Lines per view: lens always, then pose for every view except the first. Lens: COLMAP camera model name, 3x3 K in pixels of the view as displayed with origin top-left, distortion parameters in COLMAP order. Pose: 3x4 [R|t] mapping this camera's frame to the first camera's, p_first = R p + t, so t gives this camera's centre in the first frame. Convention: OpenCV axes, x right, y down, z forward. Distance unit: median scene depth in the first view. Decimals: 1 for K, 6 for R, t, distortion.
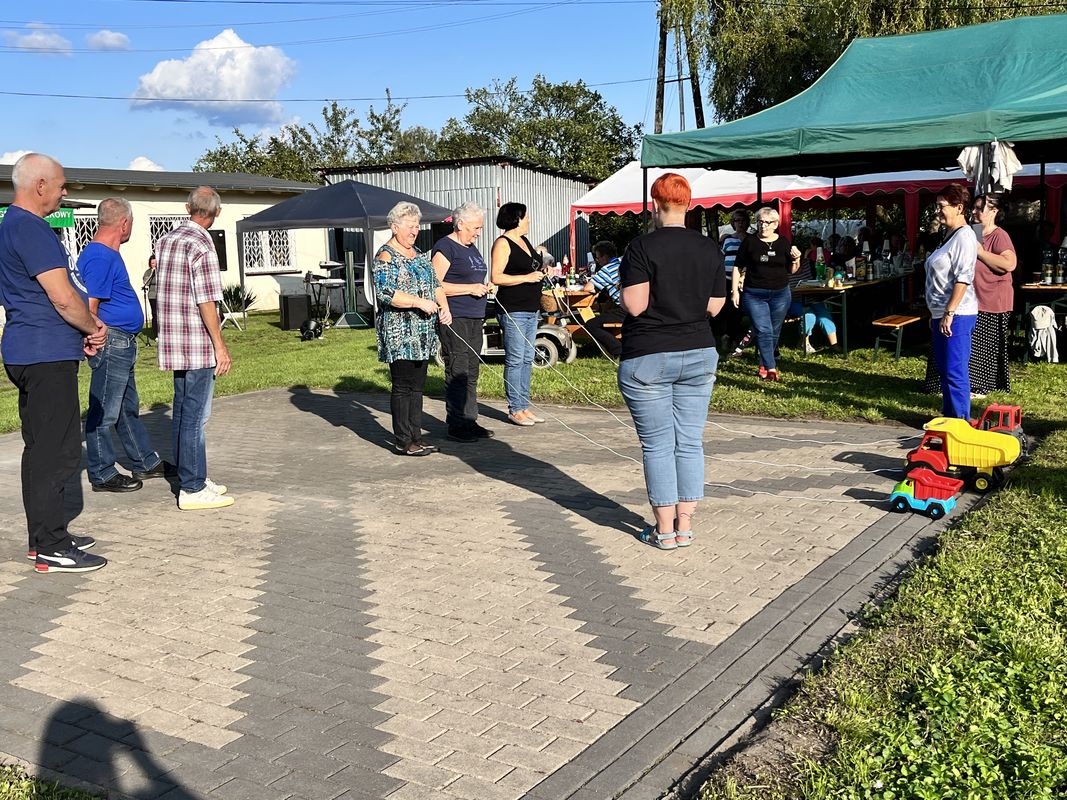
lens RADIAL K [[1143.9, 0, 533.5], [0, 1143.9, 400.0], [0, 0, 1]] dist [0.019875, 0.008506]
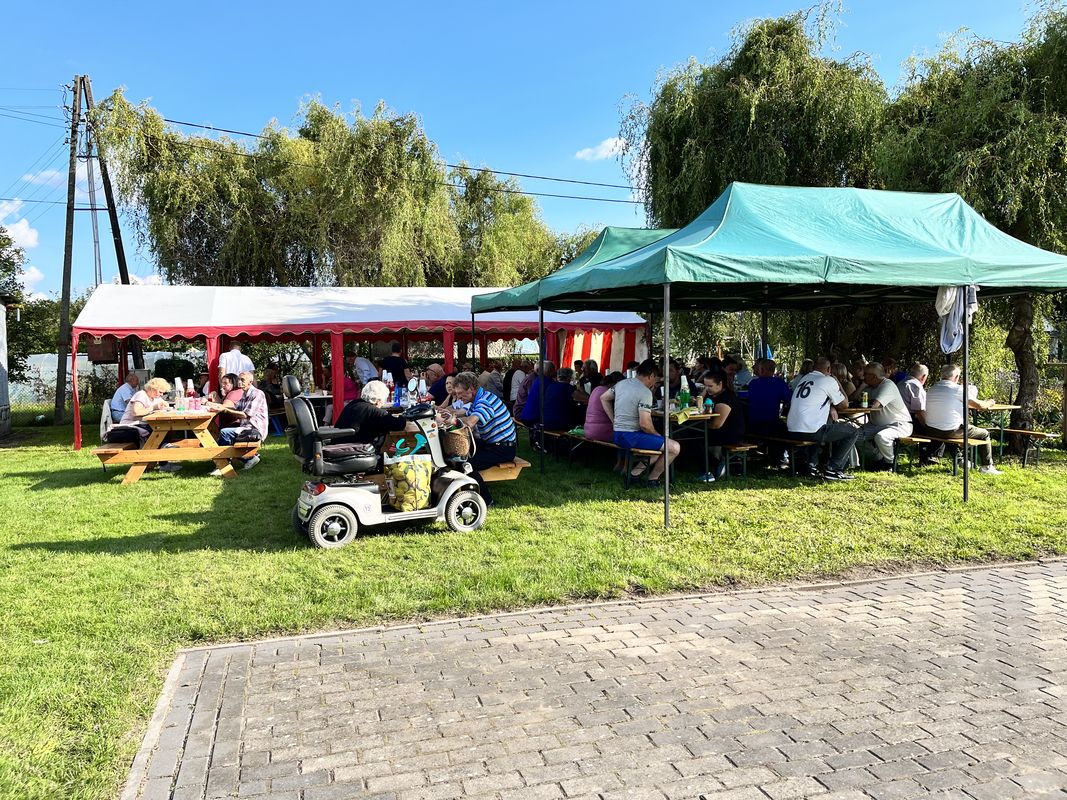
lens RADIAL K [[811.2, 0, 532.6], [0, 811.2, 393.9], [0, 0, 1]] dist [0.039084, -0.050568]
pose [[0.643525, -0.014972, 0.765278, -0.158965], [0.100166, 0.992858, -0.064805, -0.032617], [-0.758843, 0.118358, 0.640429, 0.251802]]
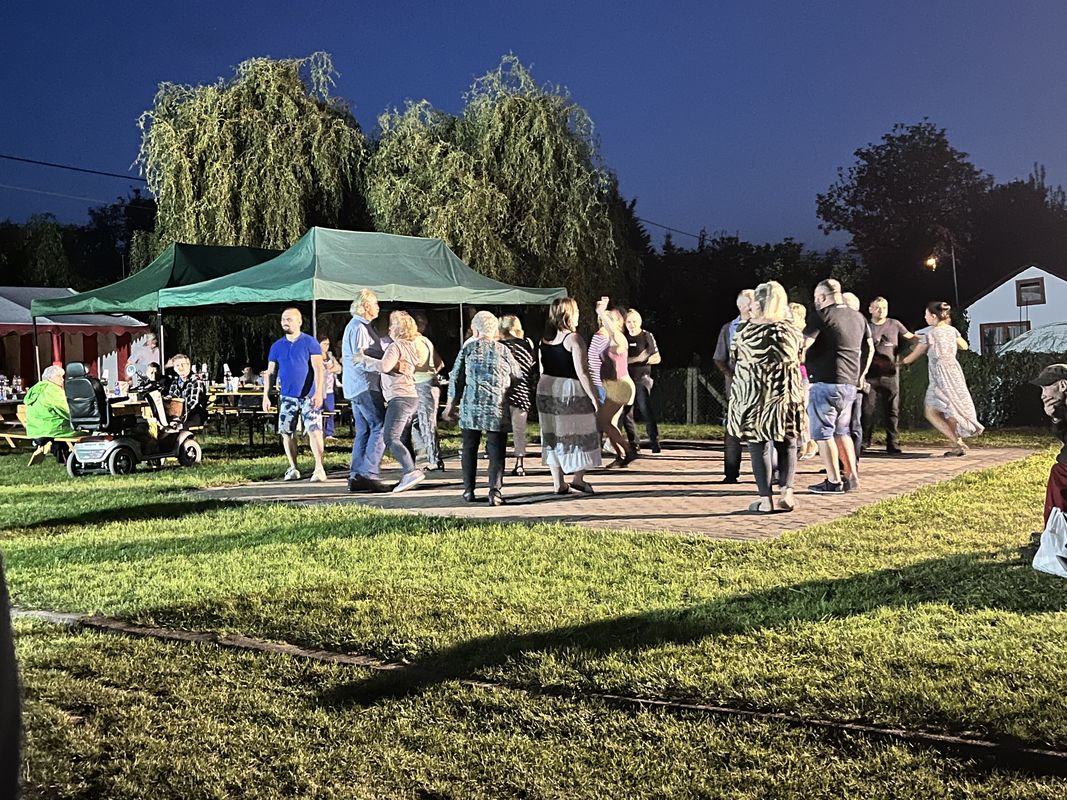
lens RADIAL K [[1167.4, 0, 533.5], [0, 1167.4, 400.0], [0, 0, 1]] dist [0.062230, 0.005079]
pose [[0.052977, -0.010312, 0.998542, -0.459382], [0.172301, 0.985044, 0.001031, -0.014875], [-0.983619, 0.171996, 0.053962, 0.248367]]
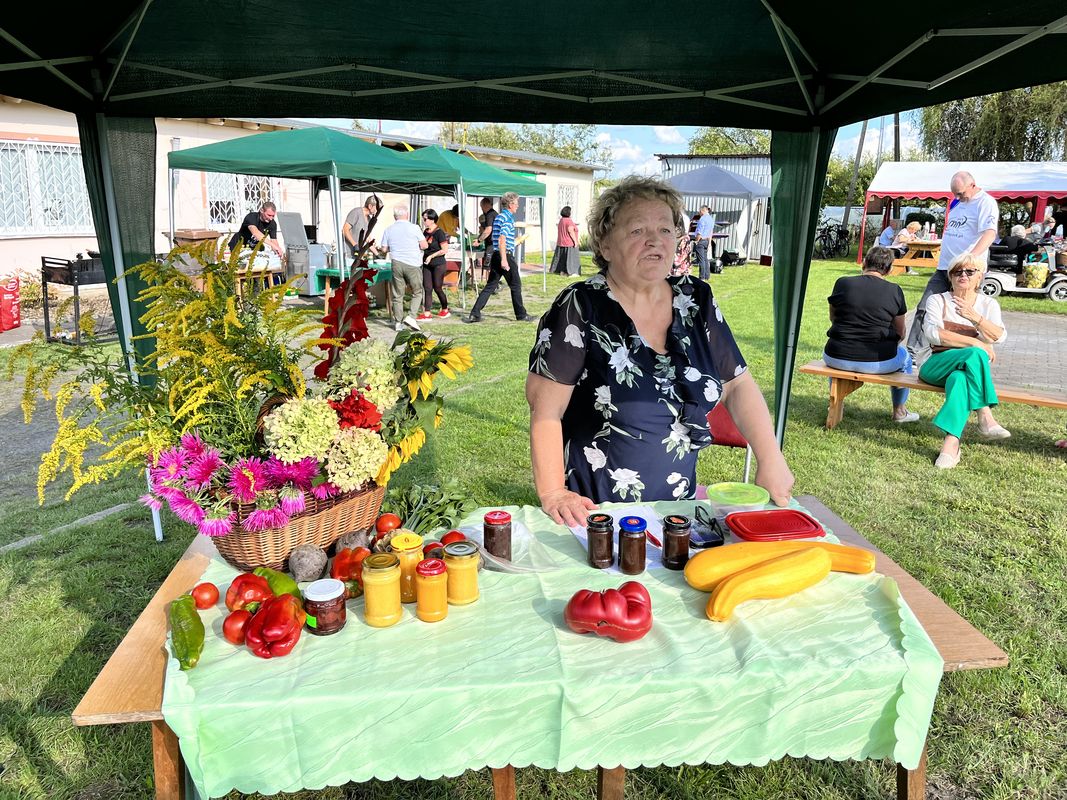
lens RADIAL K [[804.9, 0, 523.3], [0, 804.9, 398.4], [0, 0, 1]] dist [0.055295, -0.102238]
pose [[0.998285, 0.048229, 0.033169, -0.315157], [-0.051133, 0.994337, 0.093158, 0.015369], [-0.028488, -0.094694, 0.995099, -0.037391]]
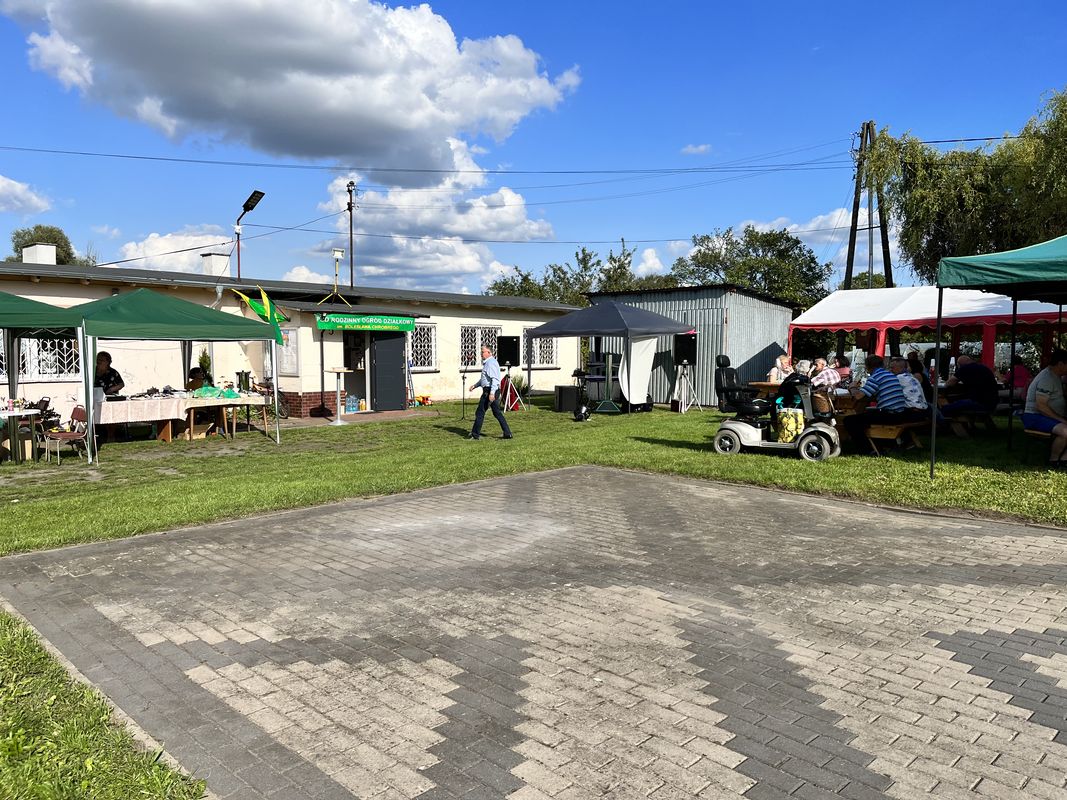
lens RADIAL K [[799.7, 0, 538.7], [0, 799.7, 411.8], [0, 0, 1]] dist [0.058887, -0.084612]
pose [[0.981131, 0.044865, -0.188069, -0.050329], [-0.056076, 0.996926, -0.054721, -0.007541], [0.185036, 0.064235, 0.980630, 0.067666]]
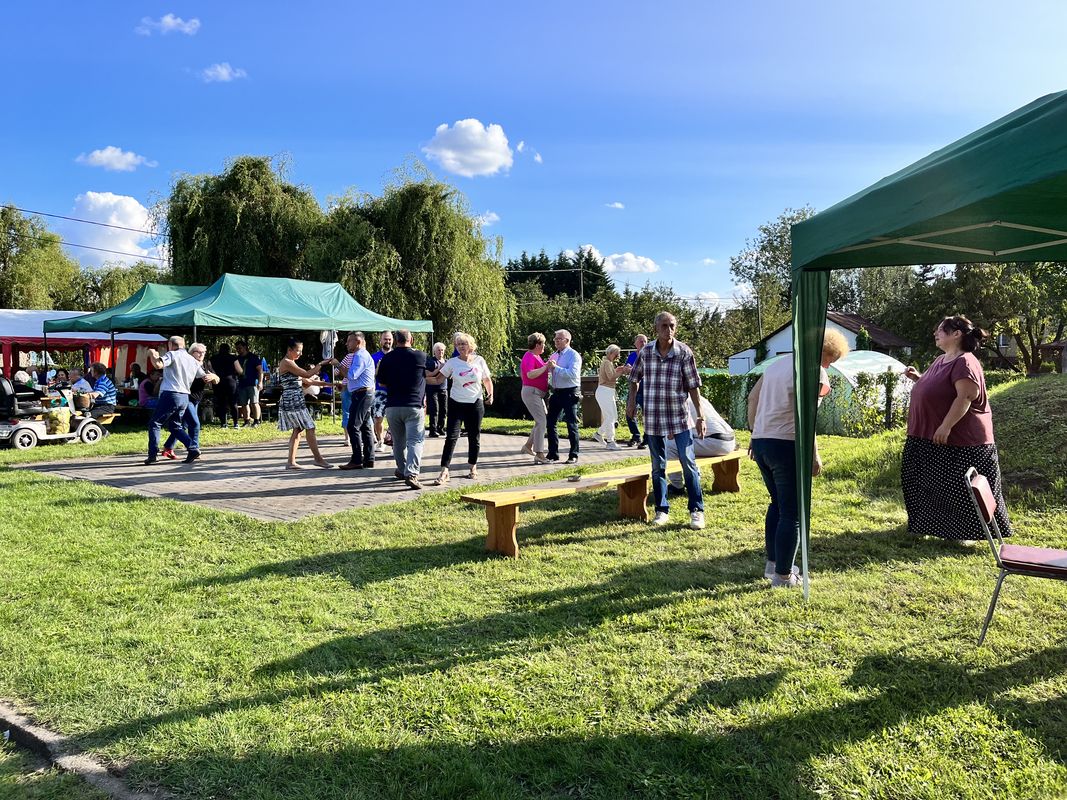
lens RADIAL K [[811.2, 0, 532.6], [0, 811.2, 393.9], [0, 0, 1]] dist [0.039084, -0.050568]
pose [[0.111889, -0.005779, 0.993704, -0.425190], [0.145291, 0.989332, -0.010606, 0.001427], [-0.983042, 0.145563, 0.111535, 0.116225]]
